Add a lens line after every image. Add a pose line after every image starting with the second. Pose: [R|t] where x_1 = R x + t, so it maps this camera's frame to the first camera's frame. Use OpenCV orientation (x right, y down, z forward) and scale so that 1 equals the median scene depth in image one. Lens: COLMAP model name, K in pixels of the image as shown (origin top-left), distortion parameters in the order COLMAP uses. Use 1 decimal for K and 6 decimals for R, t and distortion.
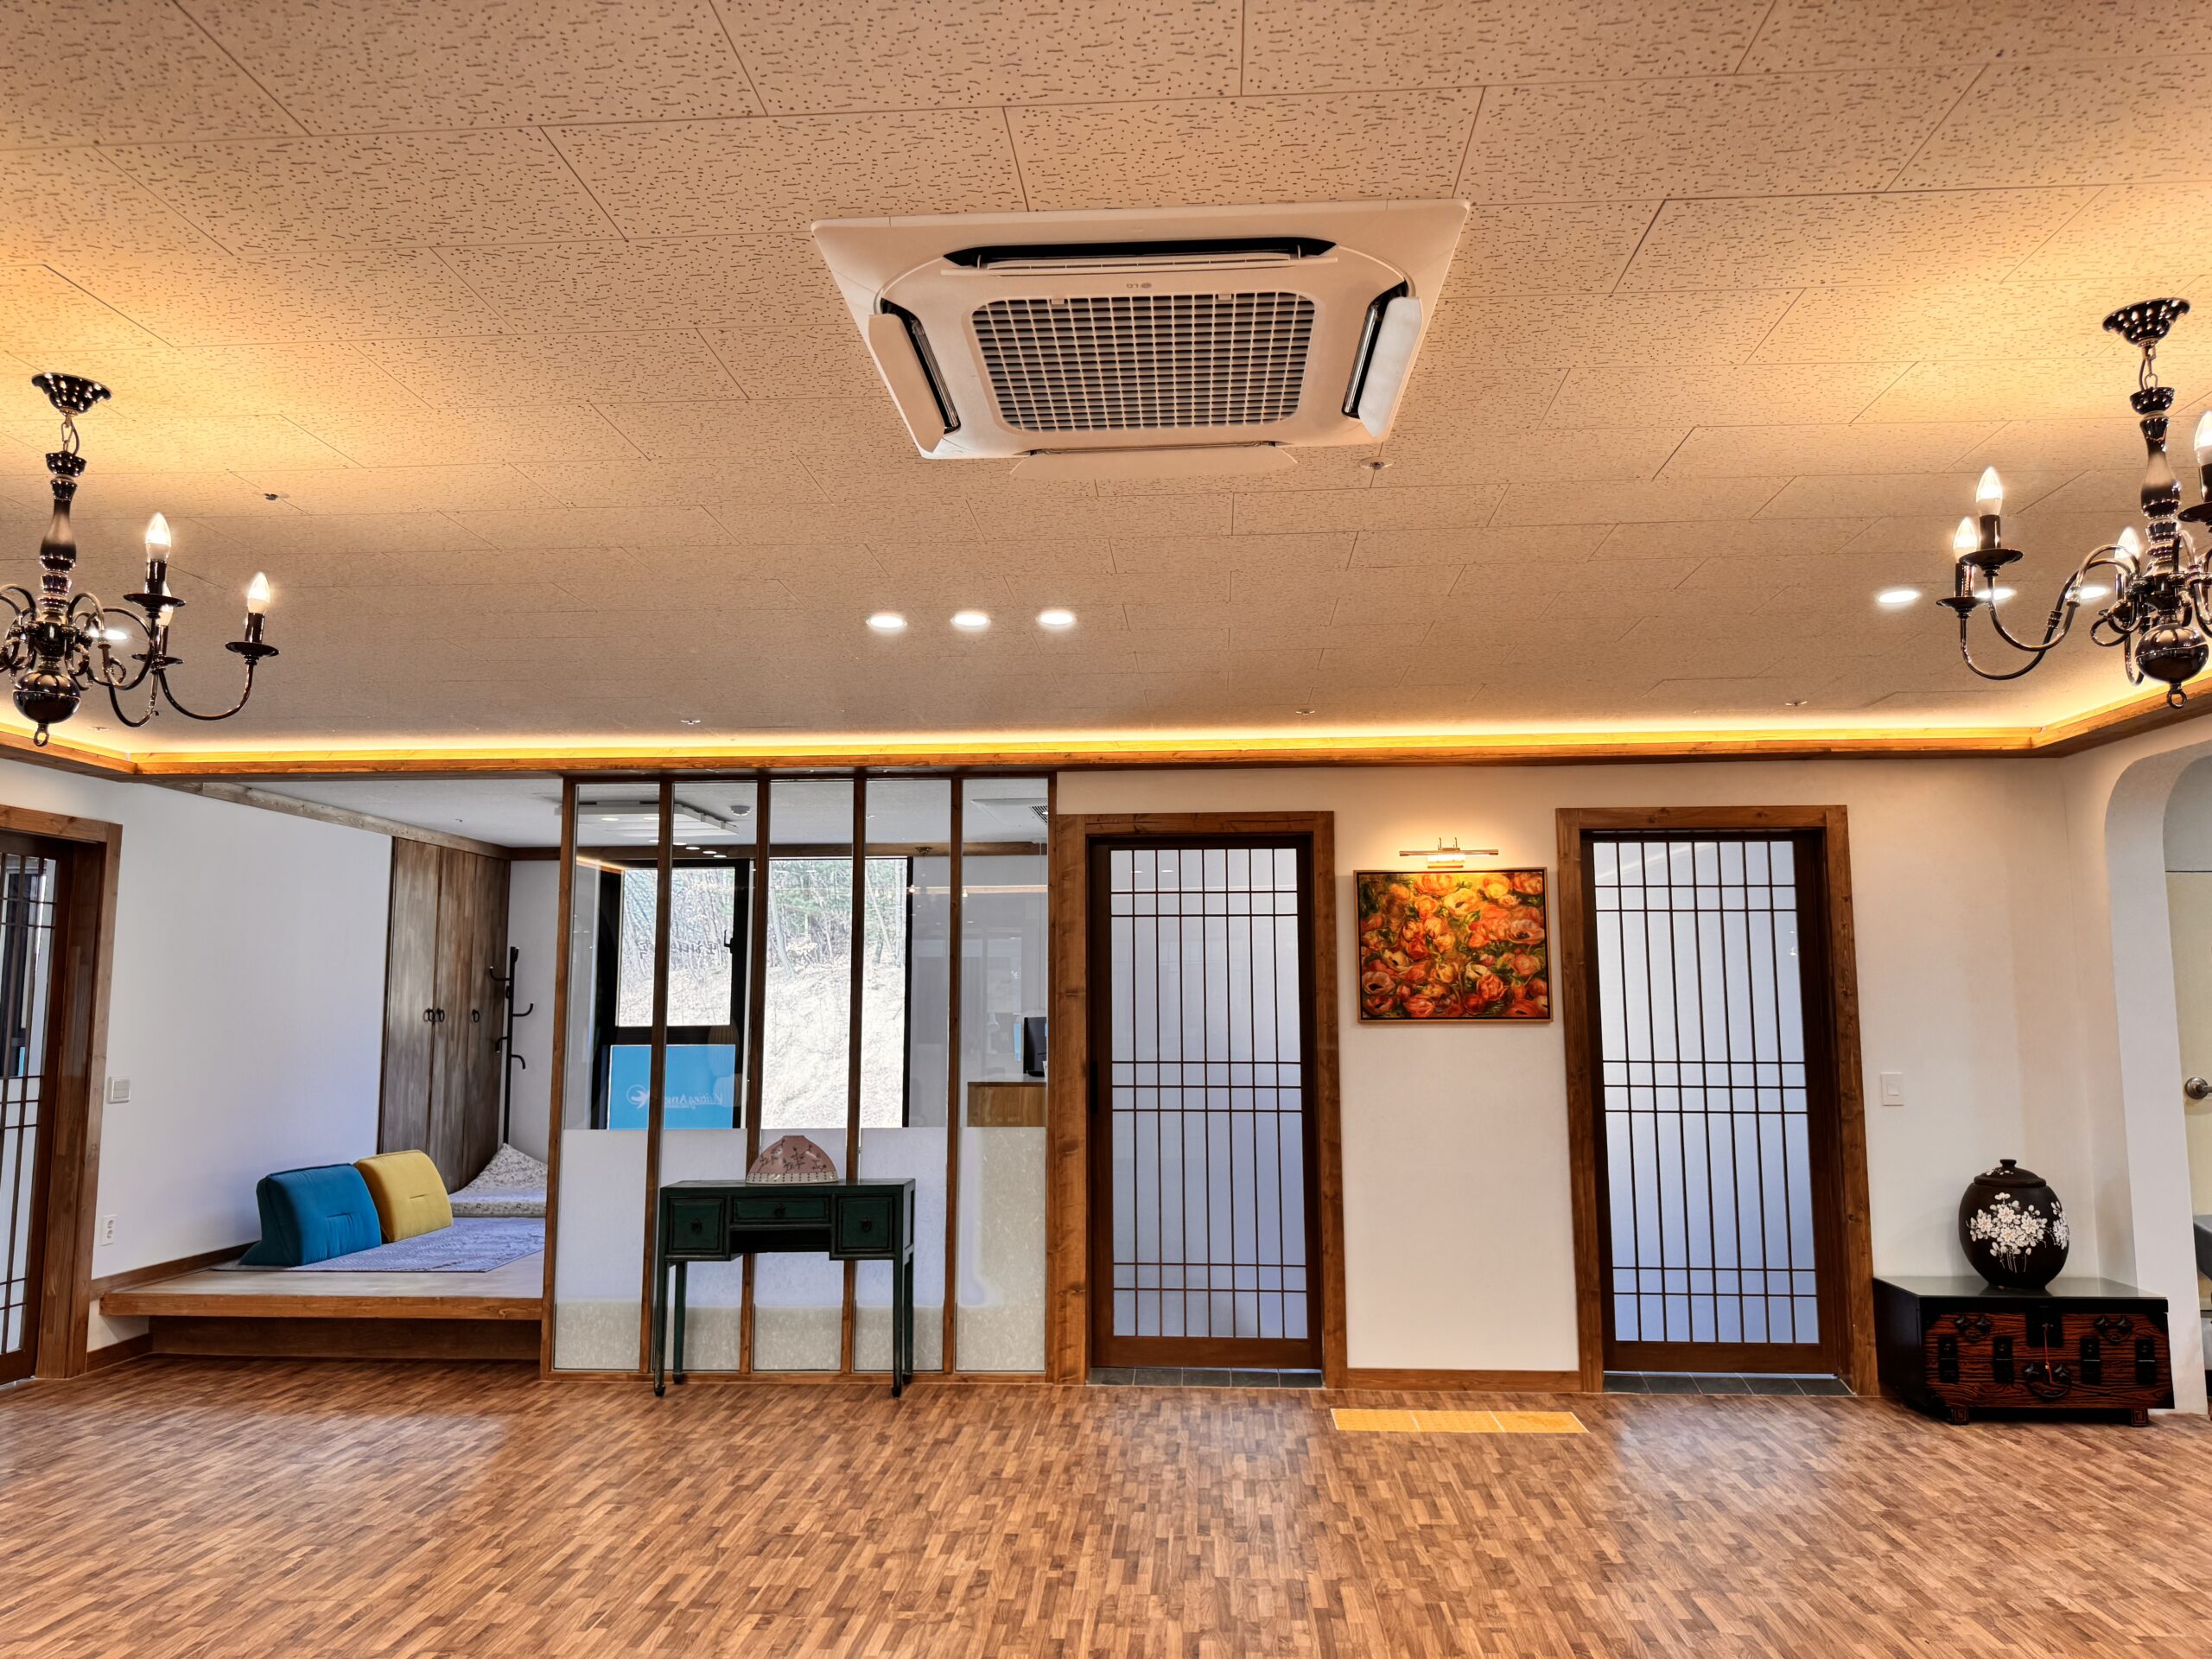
lens RADIAL K [[1556.7, 0, 1125.8], [0, 1556.7, 836.6], [0, 0, 1]] dist [0.039520, -0.039373]
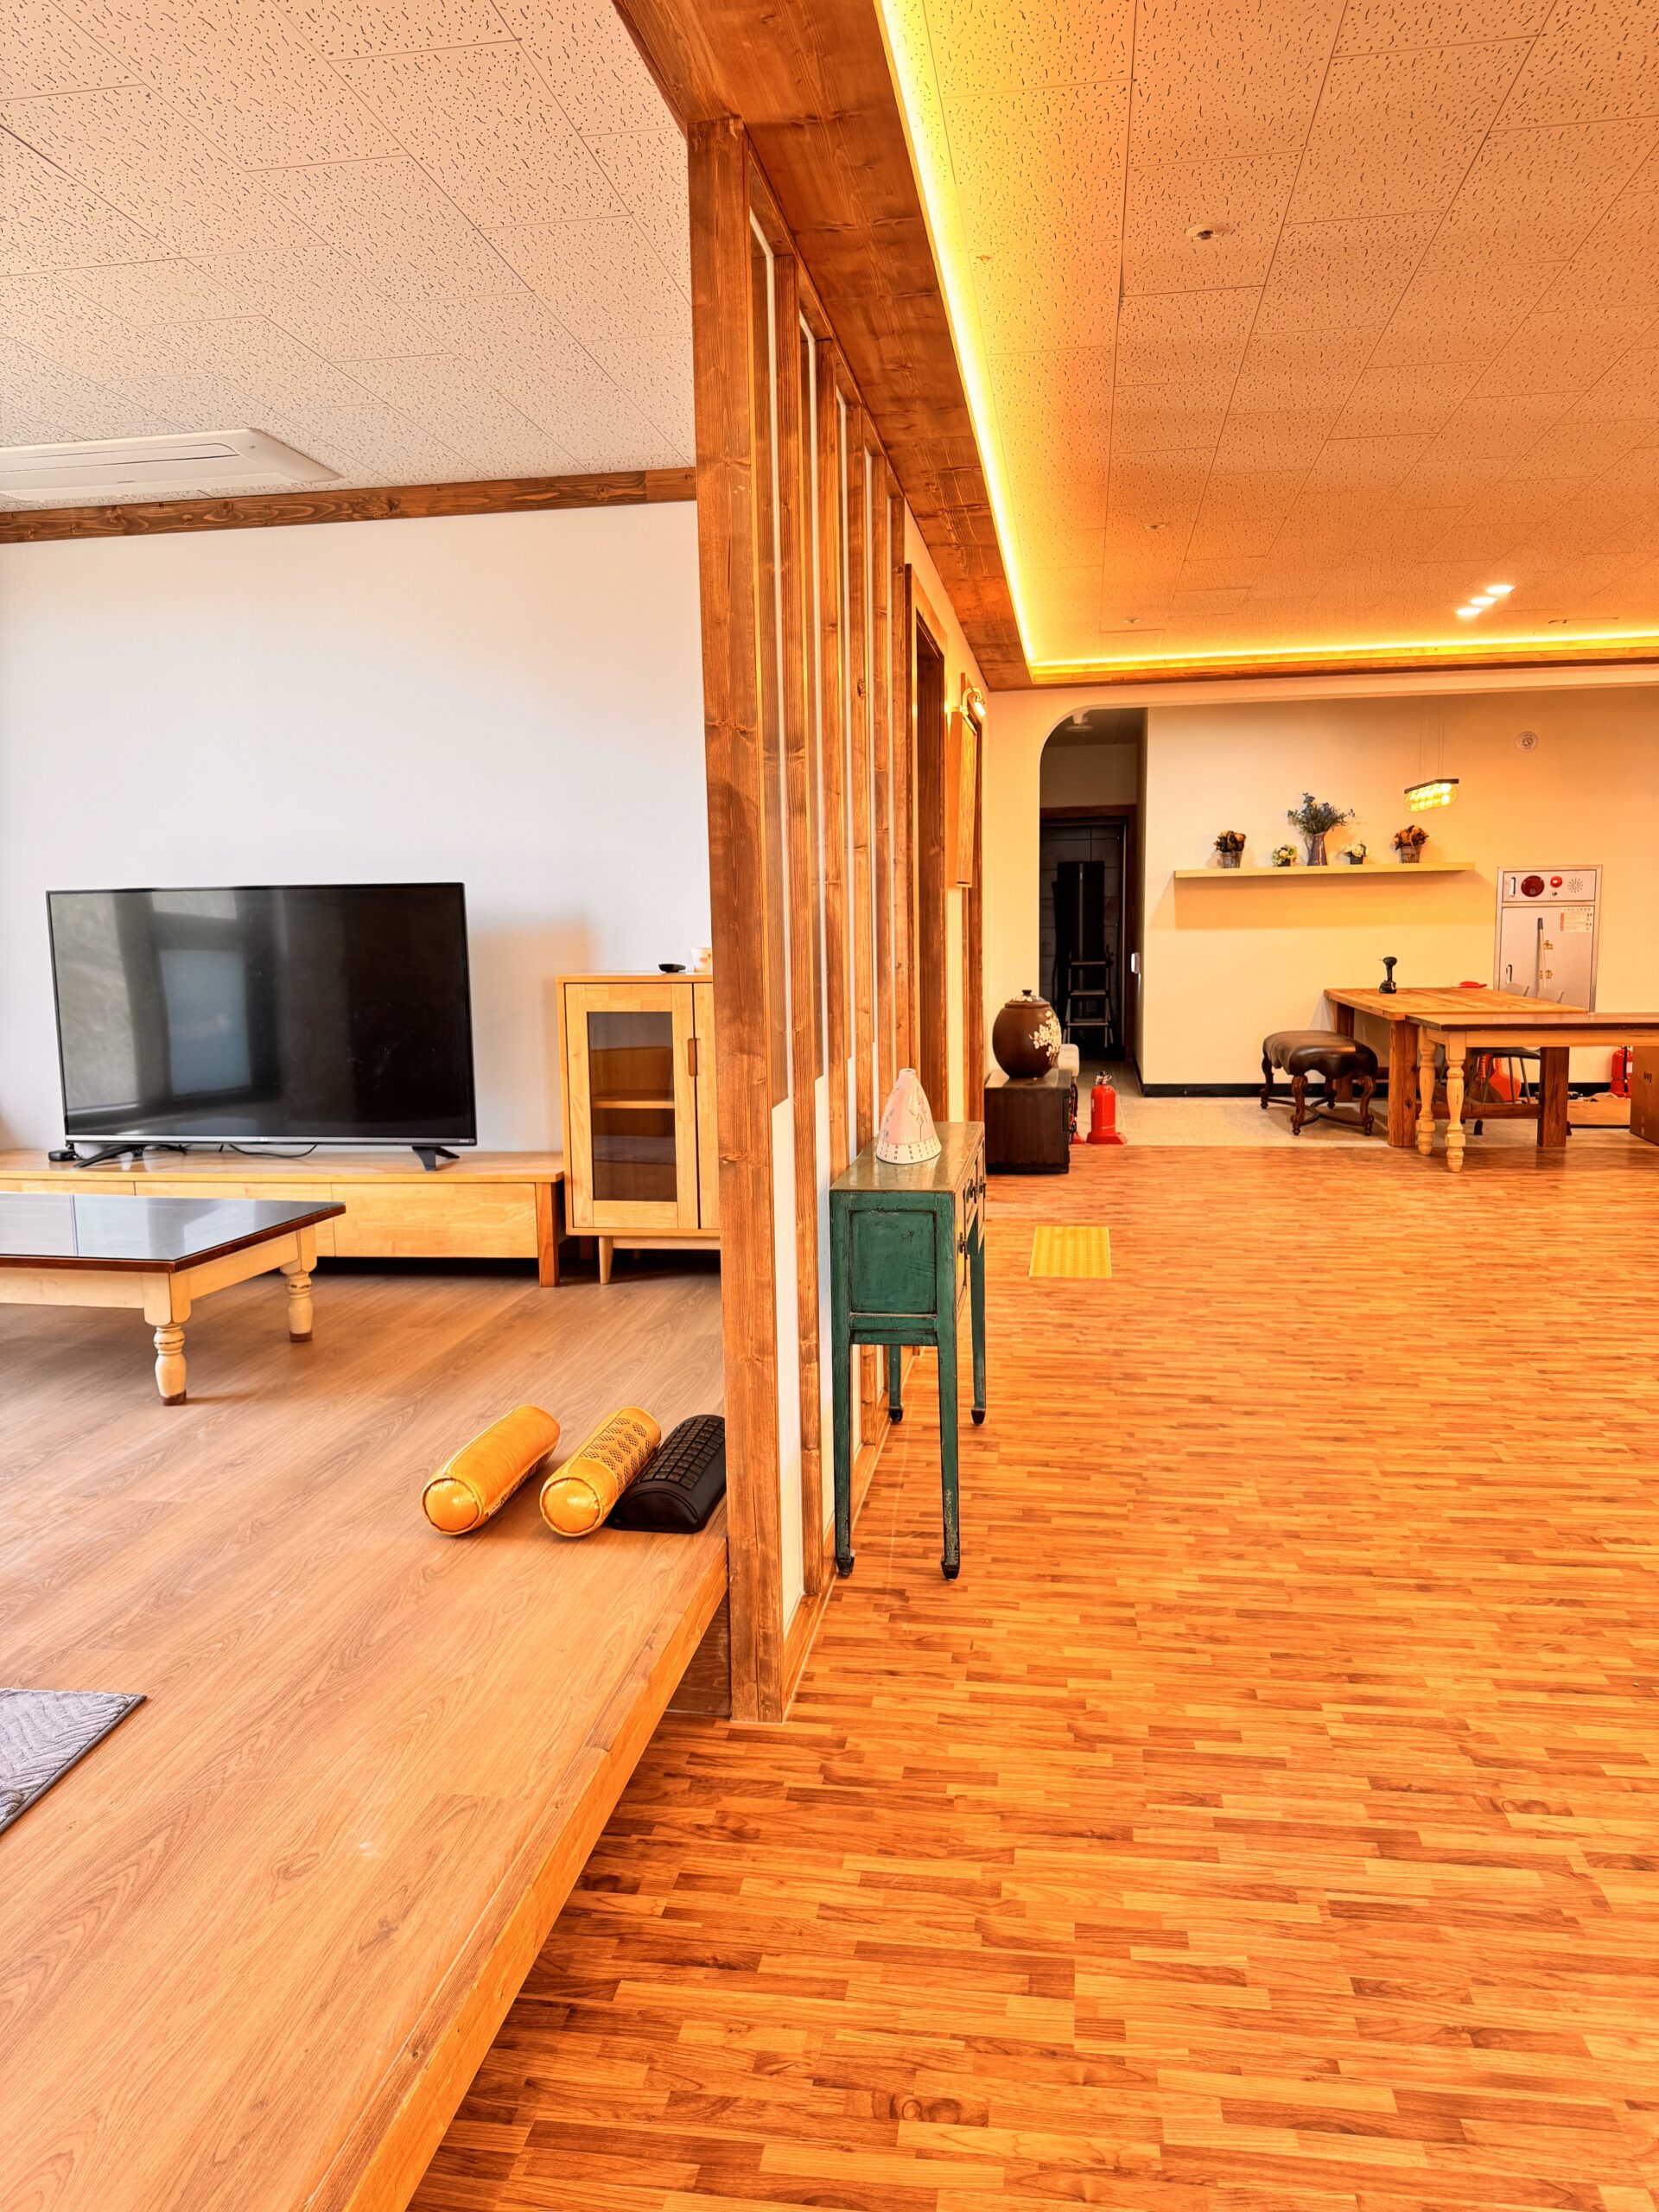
lens RADIAL K [[1556.7, 0, 846.9], [0, 1556.7, 1125.6], [0, 0, 1]] dist [0.039520, -0.039373]
pose [[0.088899, -0.135582, 0.986770, -1.008979], [-0.098117, 0.984682, 0.144134, 0.184224], [-0.991196, -0.109632, 0.074235, 1.307468]]
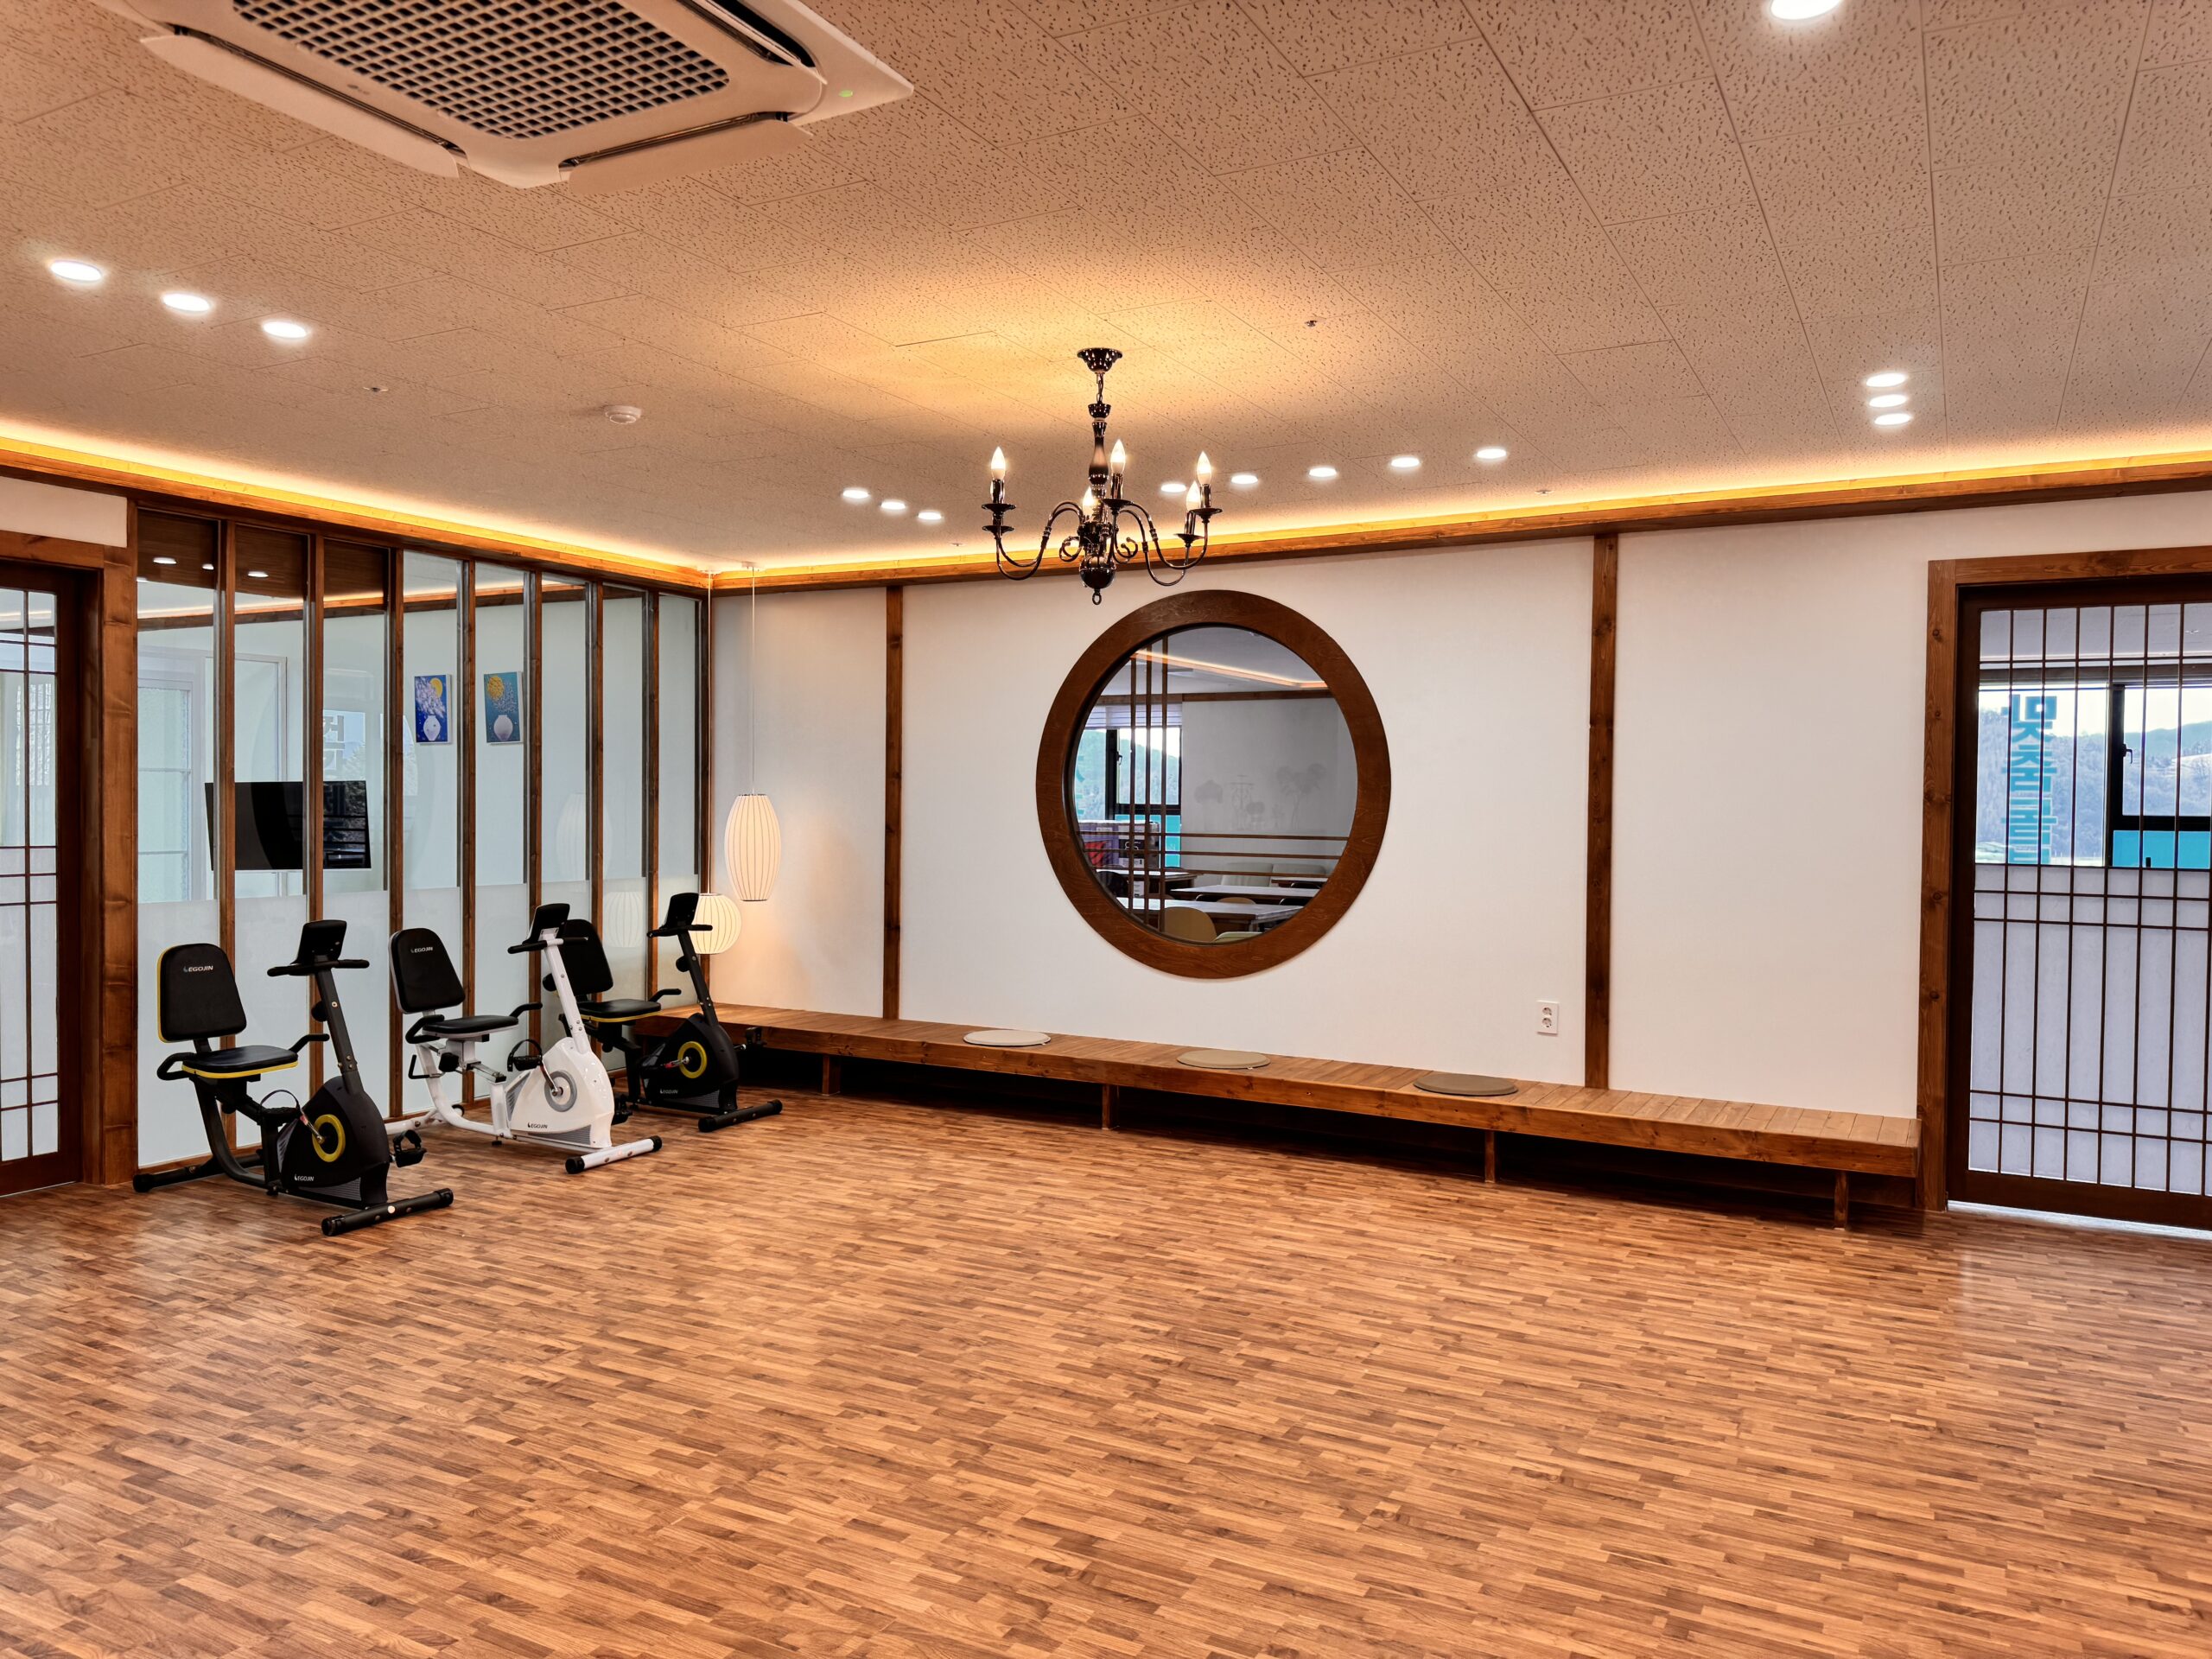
lens RADIAL K [[1556.7, 0, 1111.4], [0, 1556.7, 822.2], [0, 0, 1]] dist [0.039520, -0.039373]
pose [[-0.428789, 0.008200, -0.903367, 0.380813], [0.091341, 0.995228, -0.034321, 0.117016], [0.898775, -0.097231, -0.427492, 0.925603]]
